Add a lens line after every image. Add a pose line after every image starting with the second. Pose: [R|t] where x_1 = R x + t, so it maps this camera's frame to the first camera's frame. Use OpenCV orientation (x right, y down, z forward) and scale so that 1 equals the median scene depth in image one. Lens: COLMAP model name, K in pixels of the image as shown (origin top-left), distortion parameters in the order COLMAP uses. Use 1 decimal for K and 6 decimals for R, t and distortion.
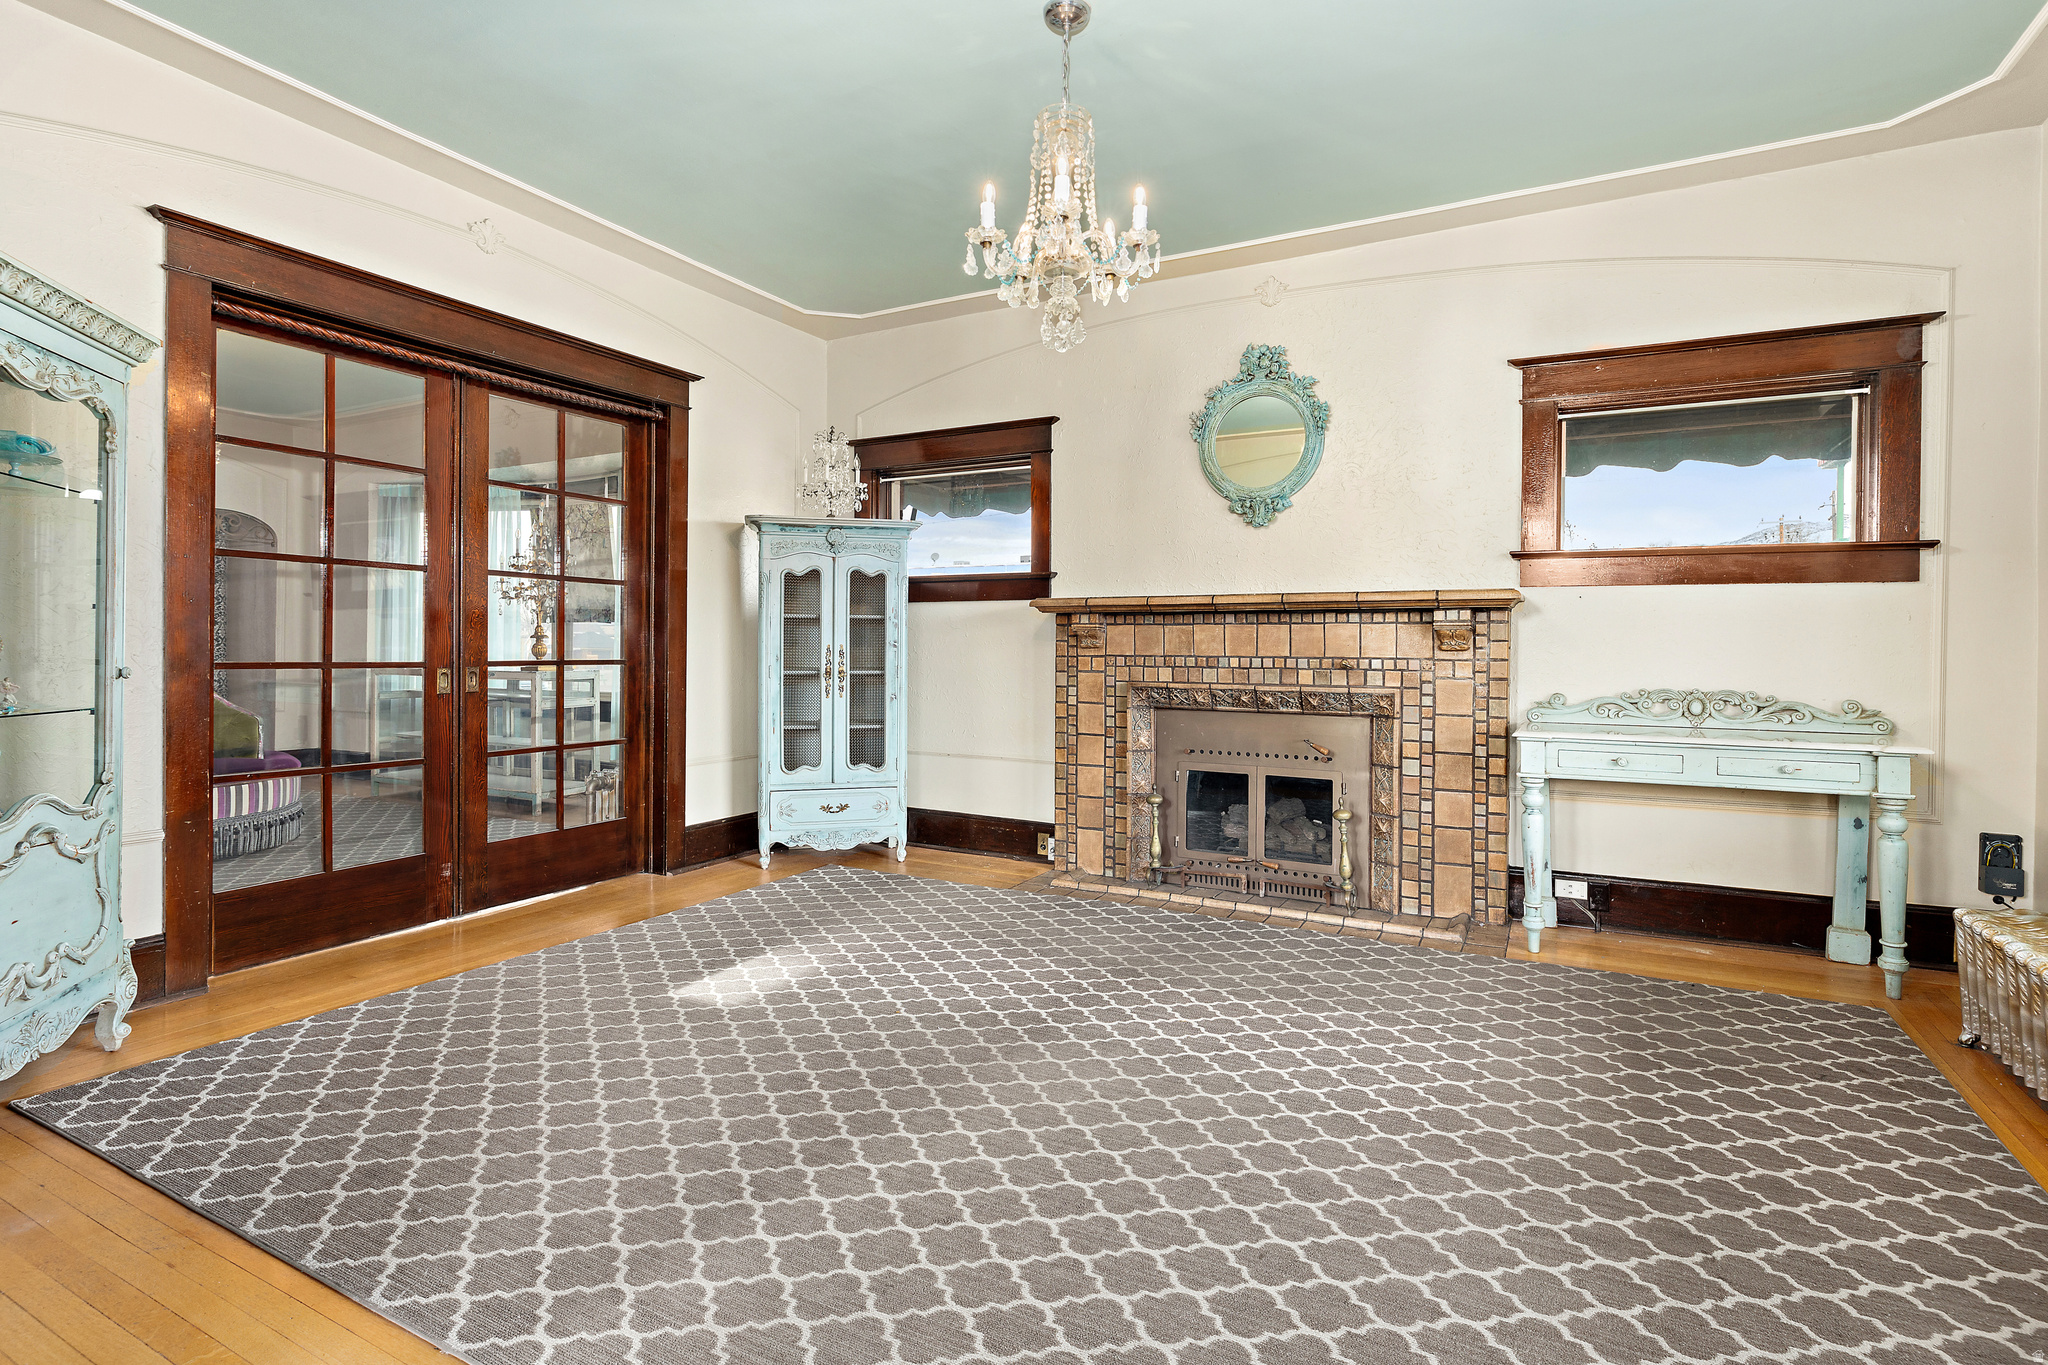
lens RADIAL K [[977.2, 0, 1043.6], [0, 977.2, 660.9], [0, 0, 1]] dist [-0.004197, -0.000087]
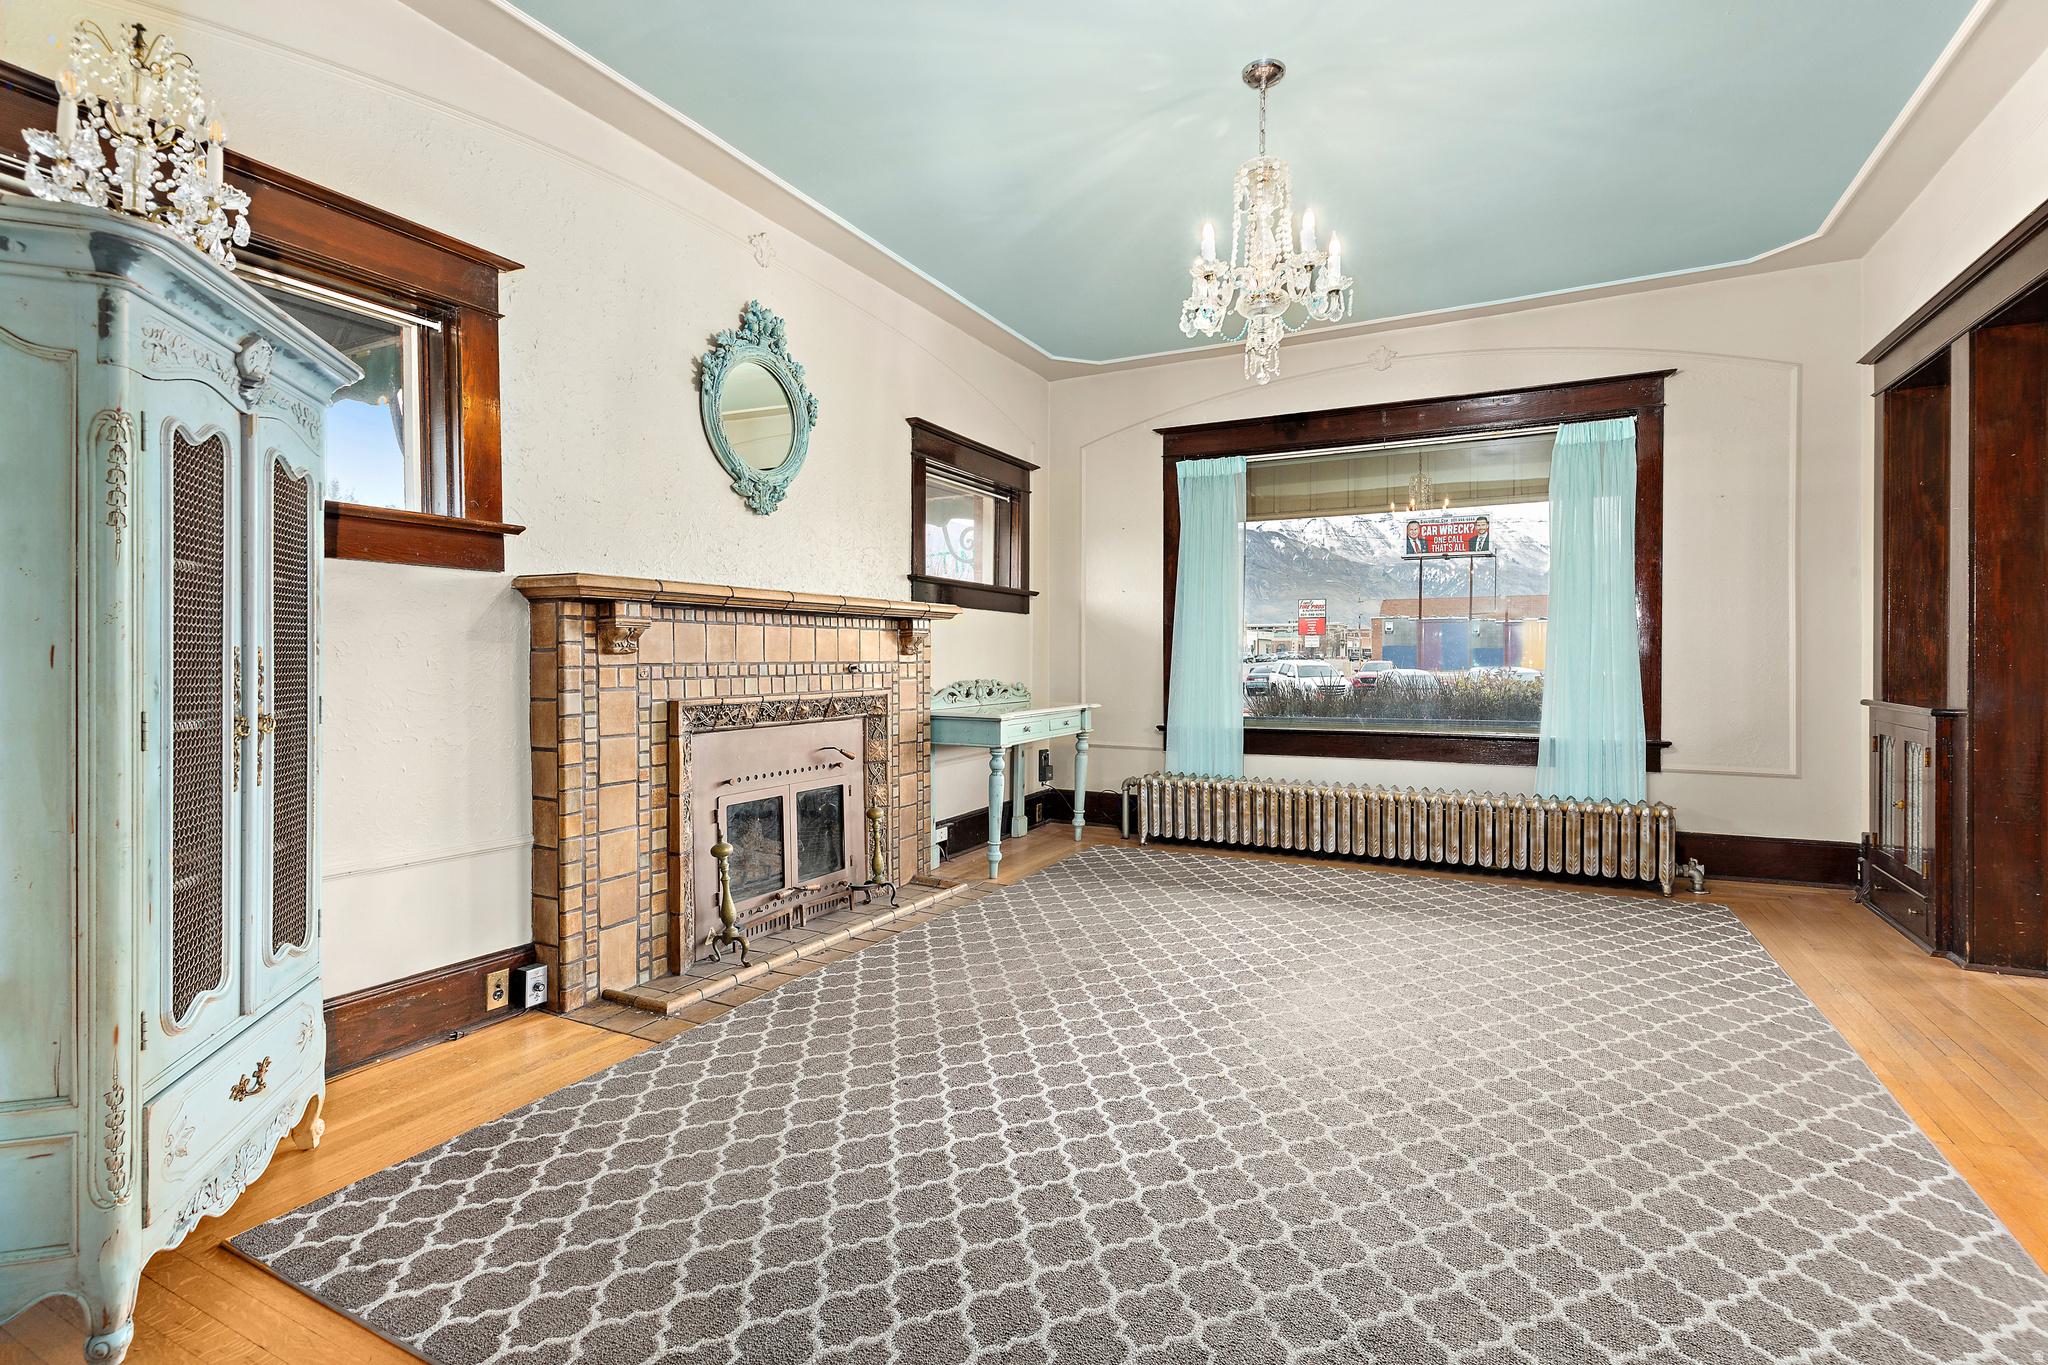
lens RADIAL K [[947.3, 0, 1029.5], [0, 947.3, 665.7], [0, 0, 1]] dist [0.001510, 0.000554]
pose [[-0.006589, -0.017252, 0.999829, -0.666352], [0.015669, 0.999727, 0.017353, -0.013333], [-0.999856, 0.015780, -0.006317, 0.798753]]
